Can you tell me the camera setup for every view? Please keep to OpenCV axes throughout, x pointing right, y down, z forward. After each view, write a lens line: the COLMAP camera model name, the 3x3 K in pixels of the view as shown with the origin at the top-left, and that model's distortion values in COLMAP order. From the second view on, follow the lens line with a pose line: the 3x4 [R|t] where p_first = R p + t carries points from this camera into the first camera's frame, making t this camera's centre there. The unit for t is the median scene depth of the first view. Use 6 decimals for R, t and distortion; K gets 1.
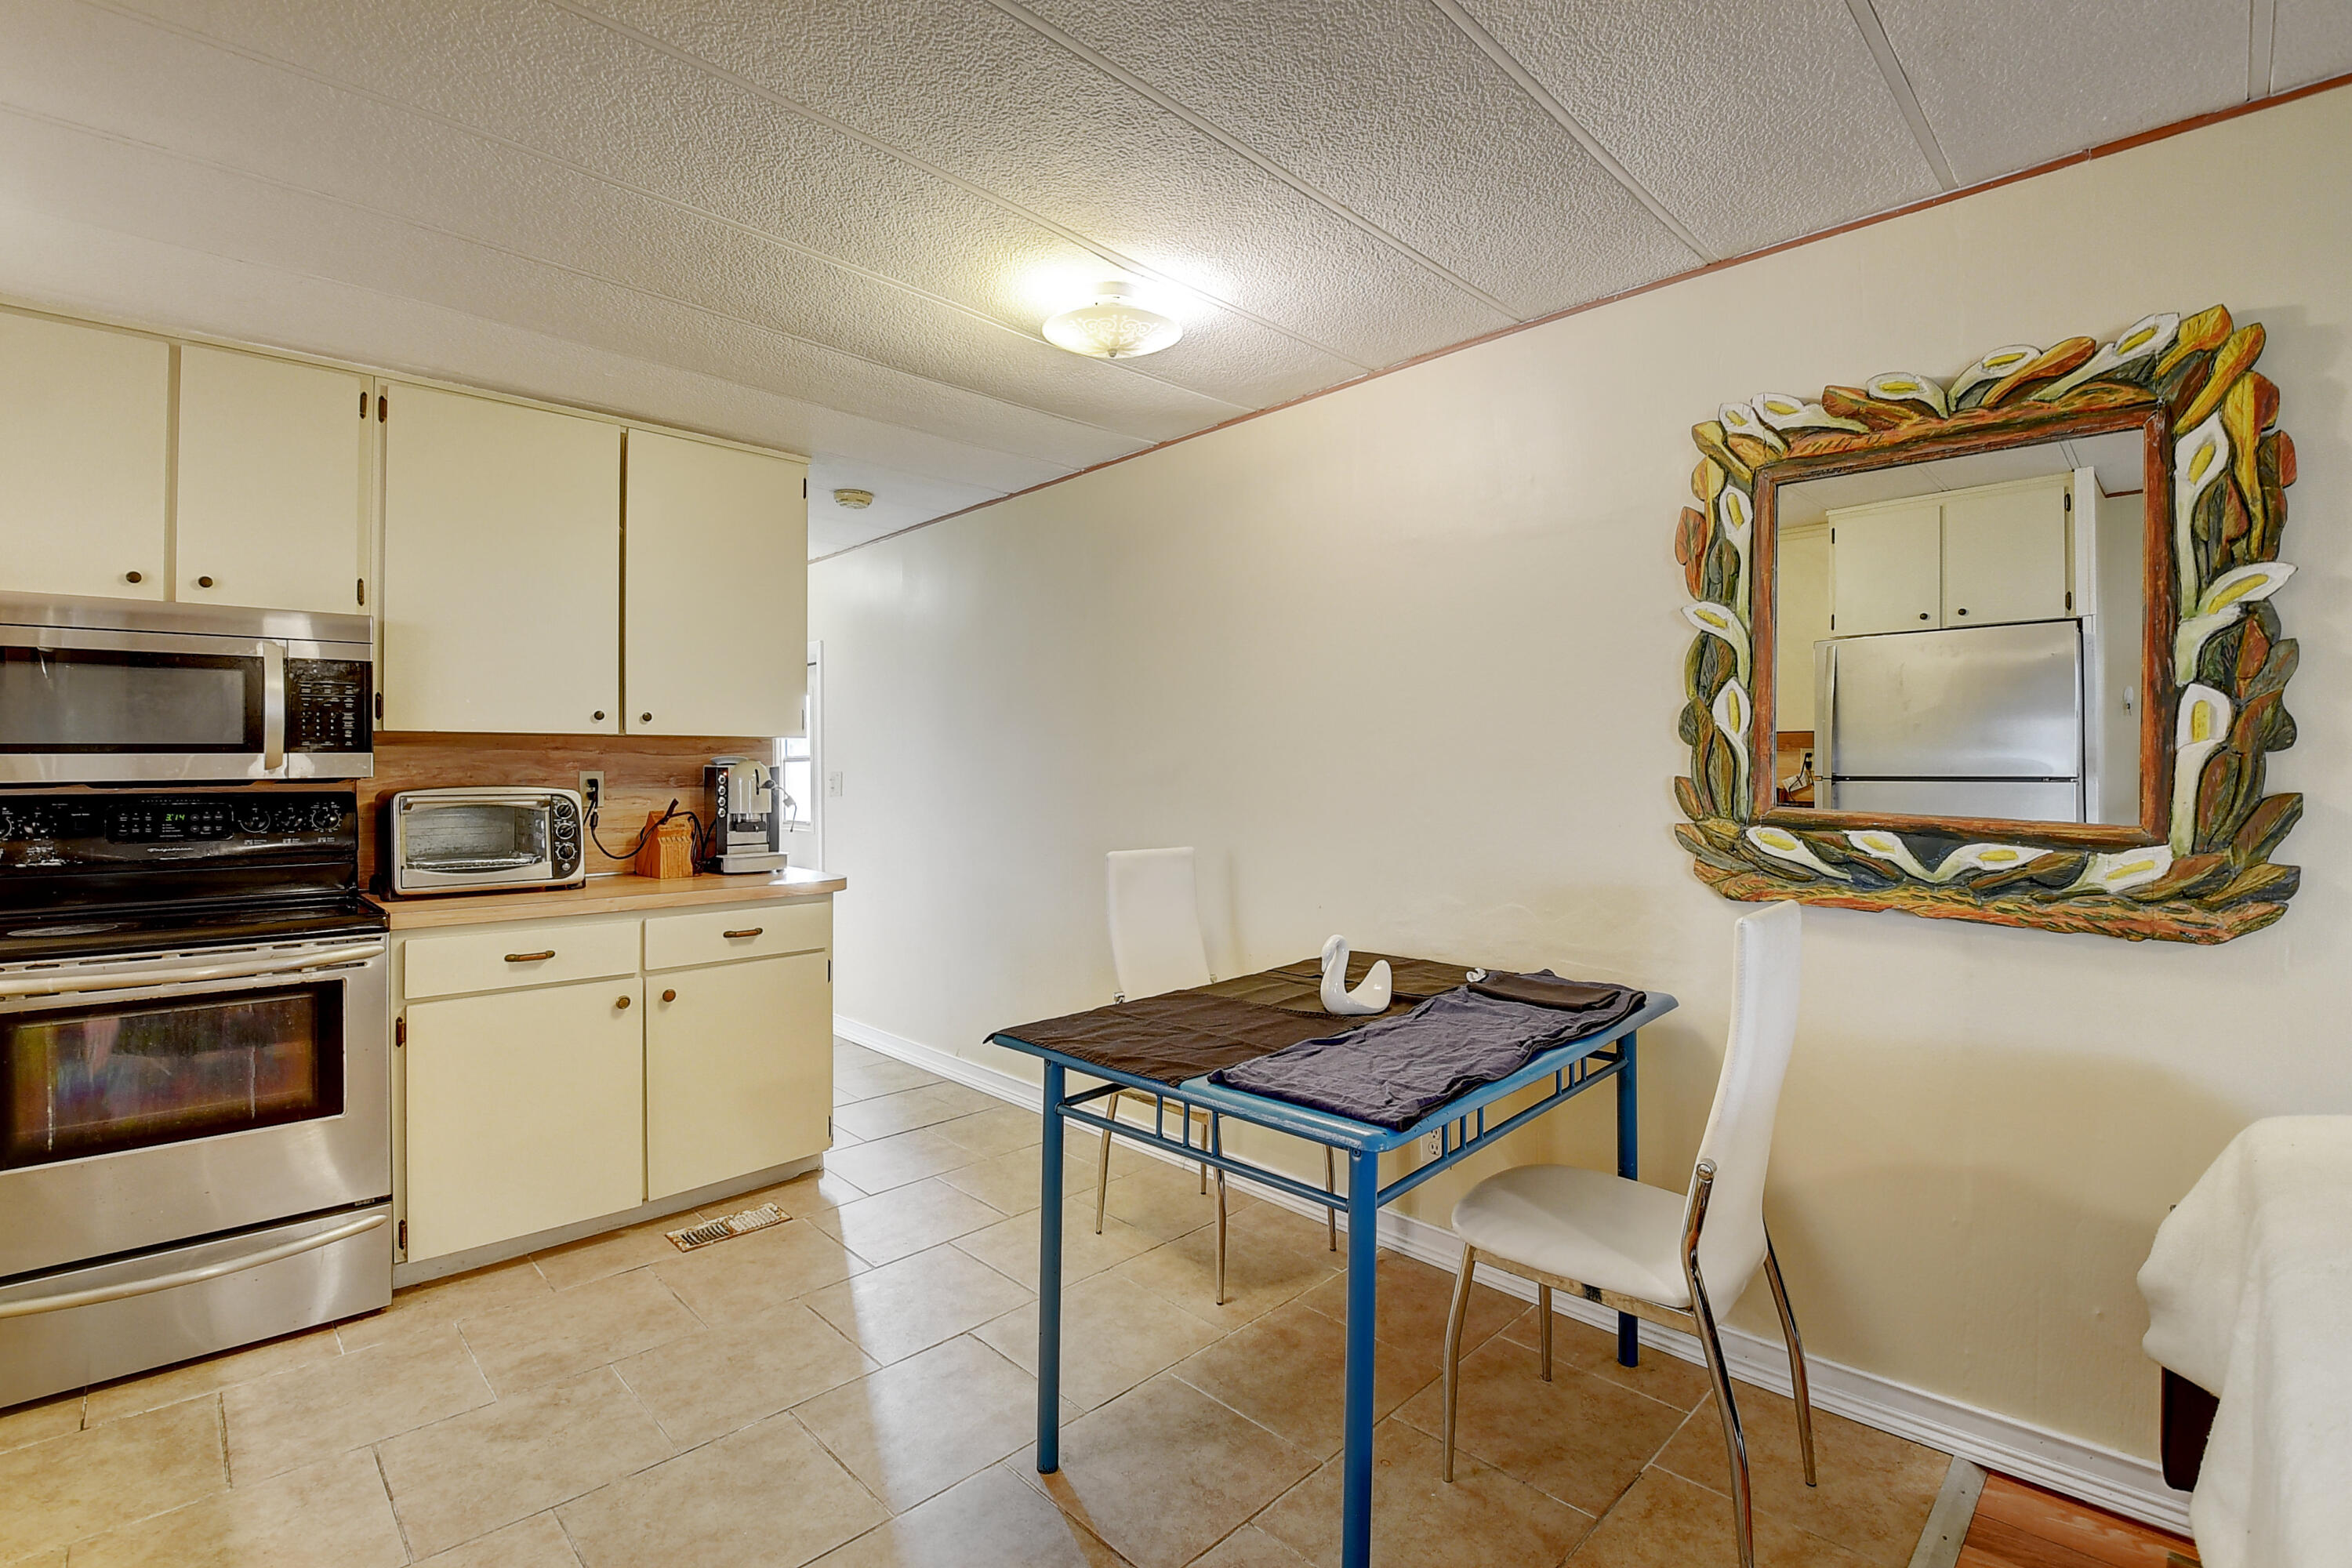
lens RADIAL K [[1044.3, 0, 1170.3], [0, 1044.3, 754.5], [0, 0, 1]] dist [-0.015774, -0.007754]
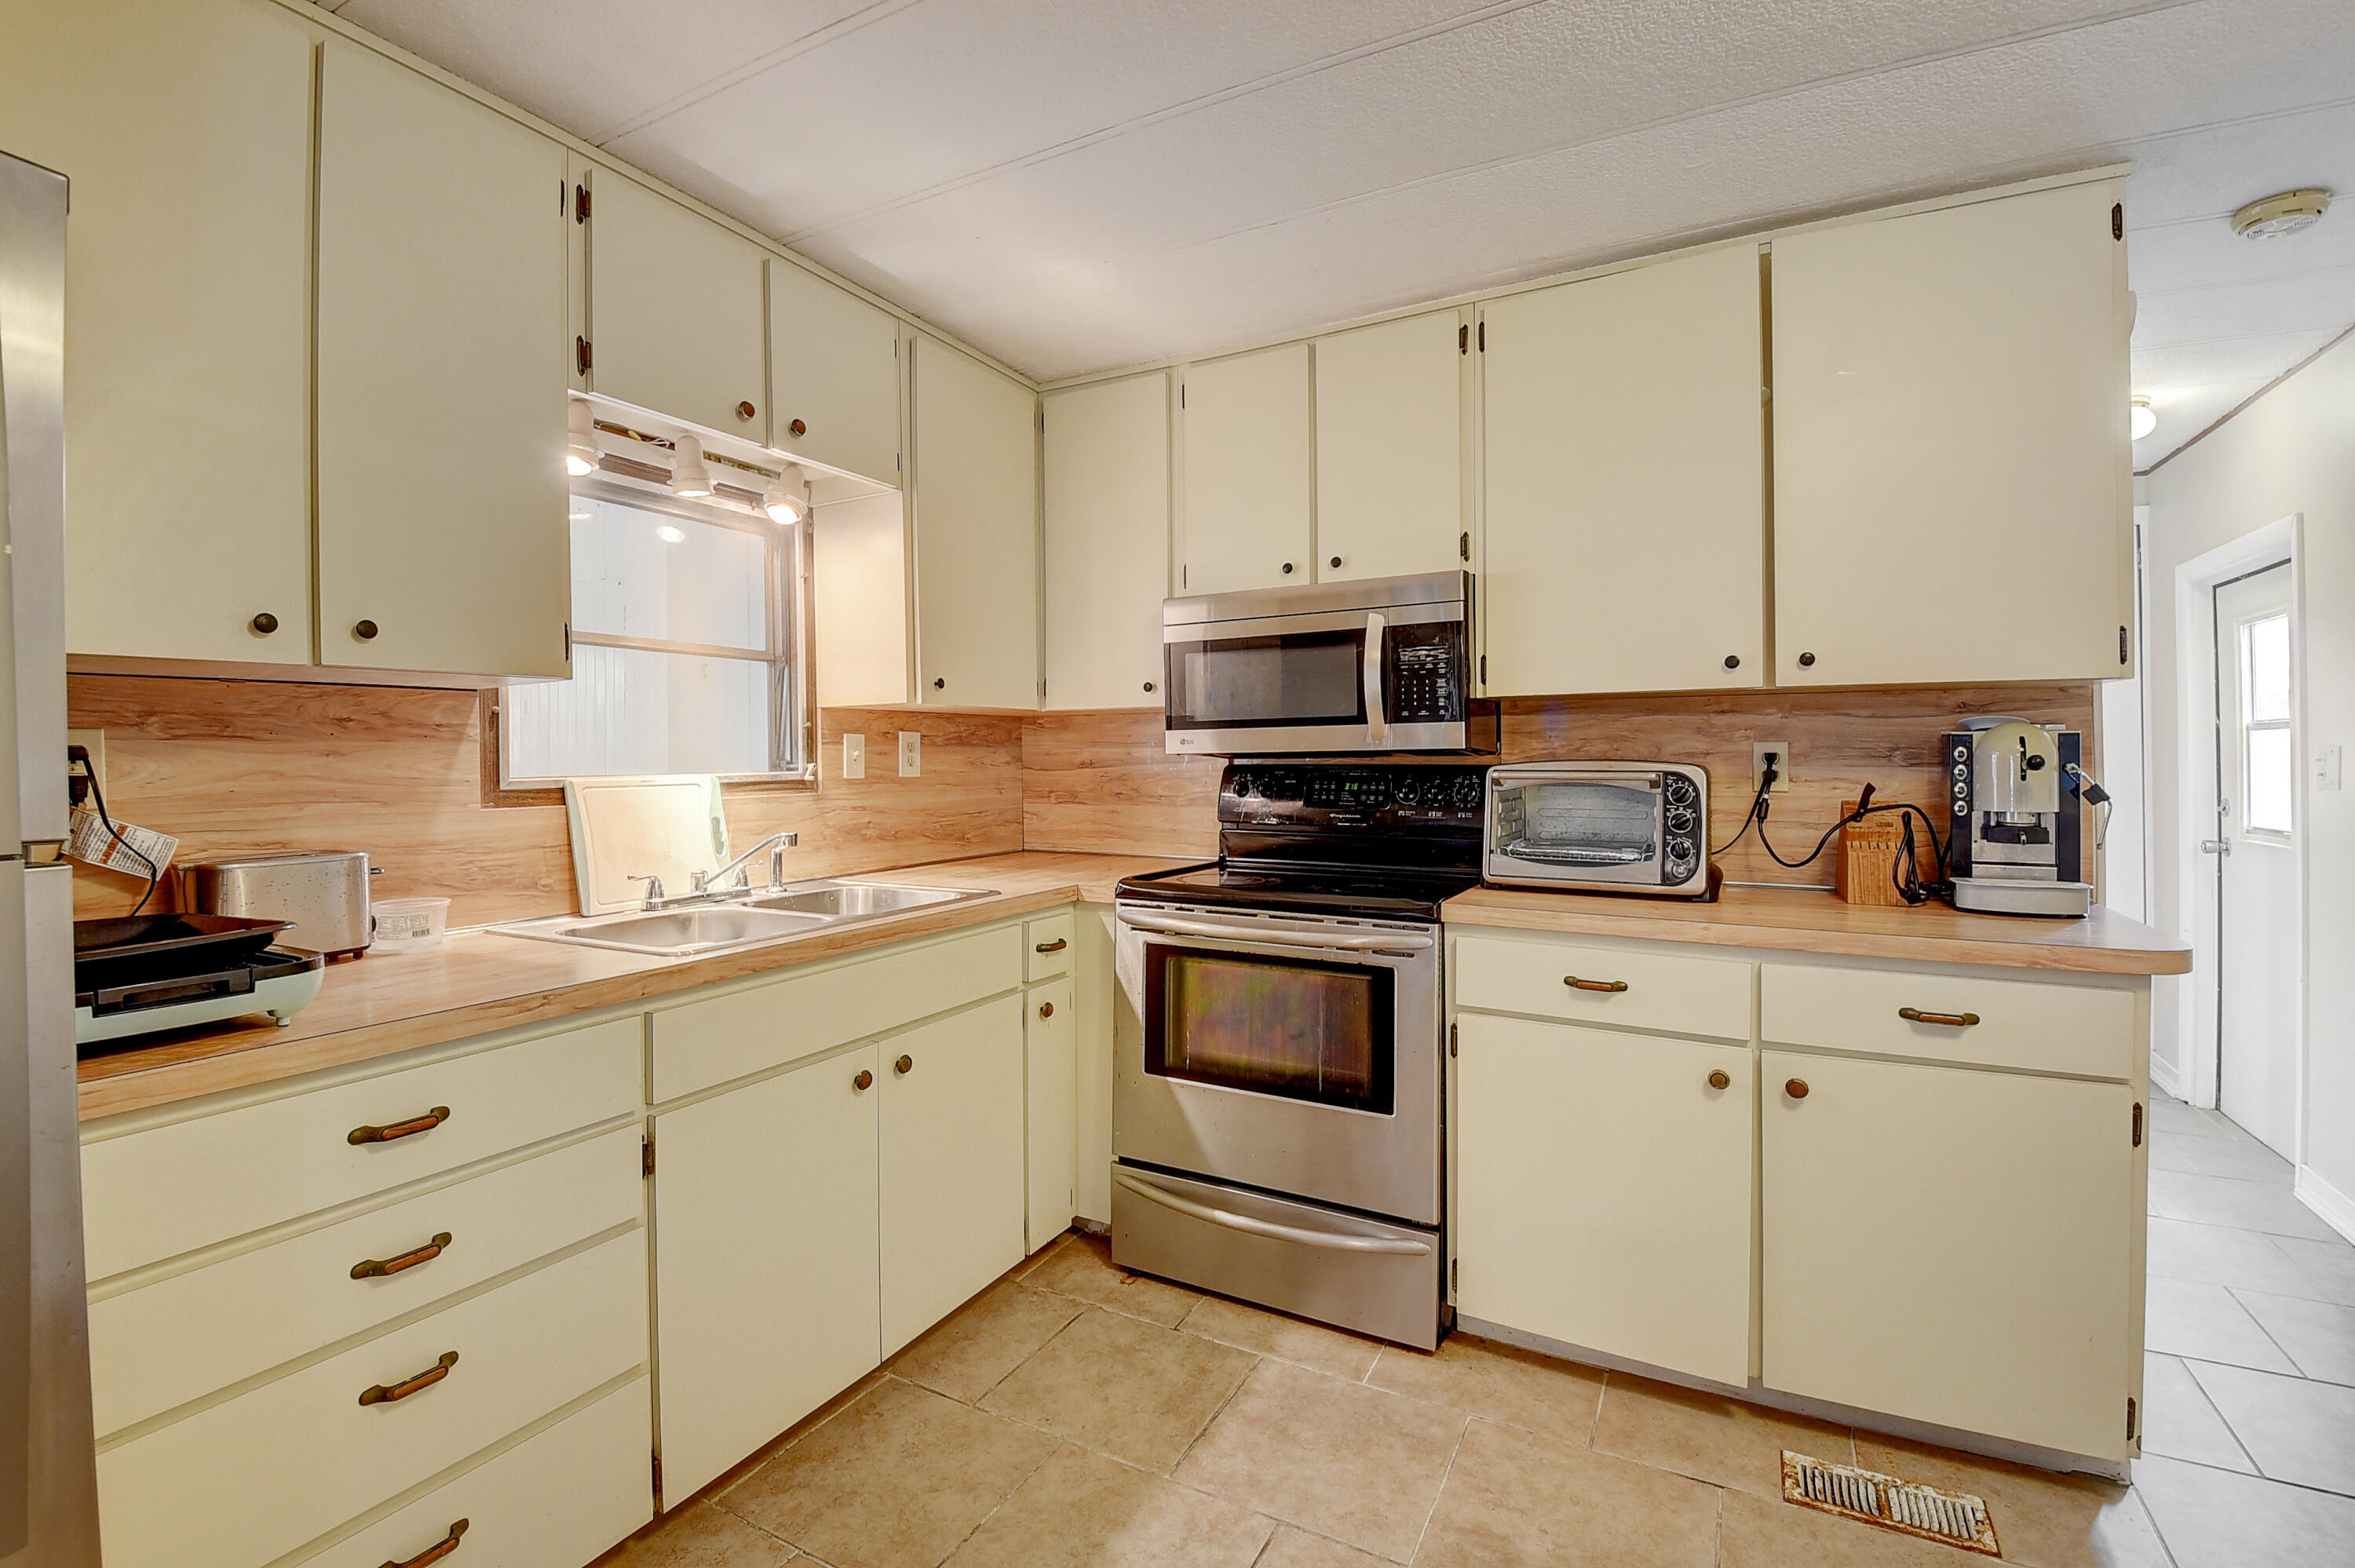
lens RADIAL K [[1038.2, 0, 1170.4], [0, 1038.2, 754.0], [0, 0, 1]] dist [0.019626, -0.030375]
pose [[0.300516, 0.002506, -0.953773, 0.016908], [0.014849, 0.999863, 0.007306, 0.016288], [0.953661, -0.016358, 0.300438, 0.485162]]
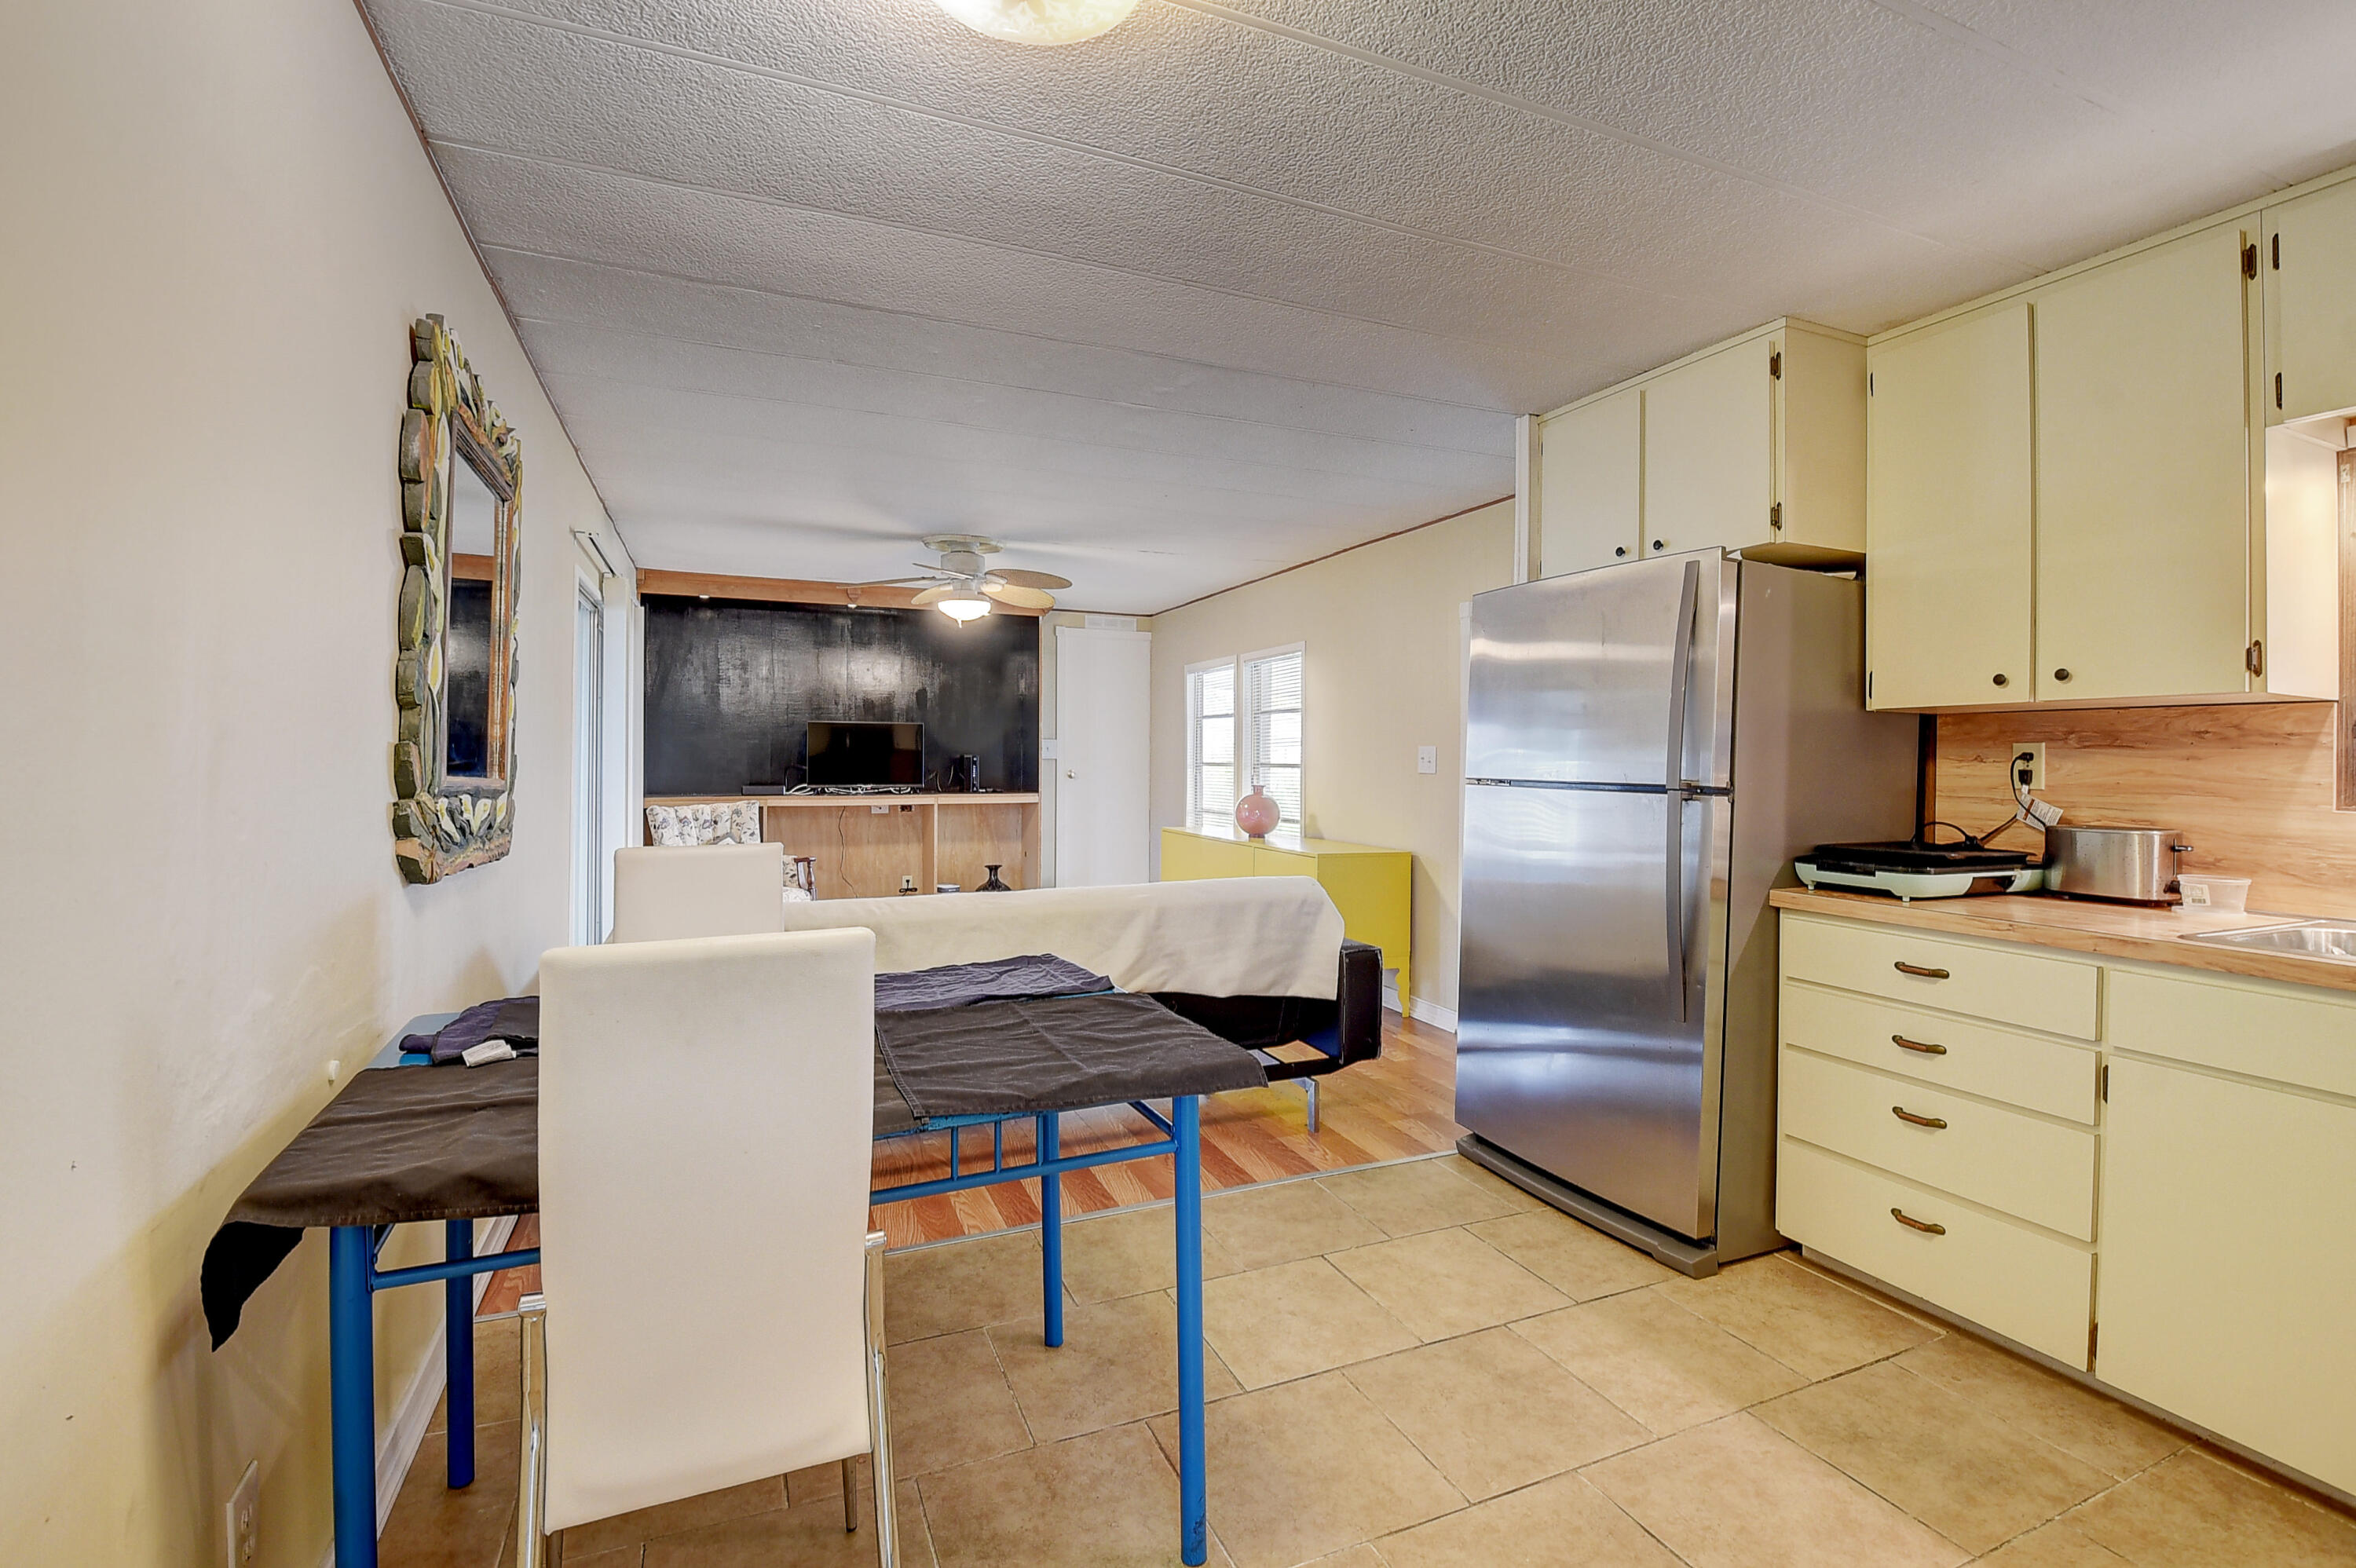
lens RADIAL K [[1045.7, 0, 1176.4], [0, 1045.7, 760.4], [0, 0, 1]] dist [-0.000056, -0.000103]
pose [[-0.933556, -0.005407, 0.358391, -0.299901], [-0.007974, 0.999952, -0.005684, 0.026860], [-0.358343, -0.008164, -0.933554, 1.327395]]
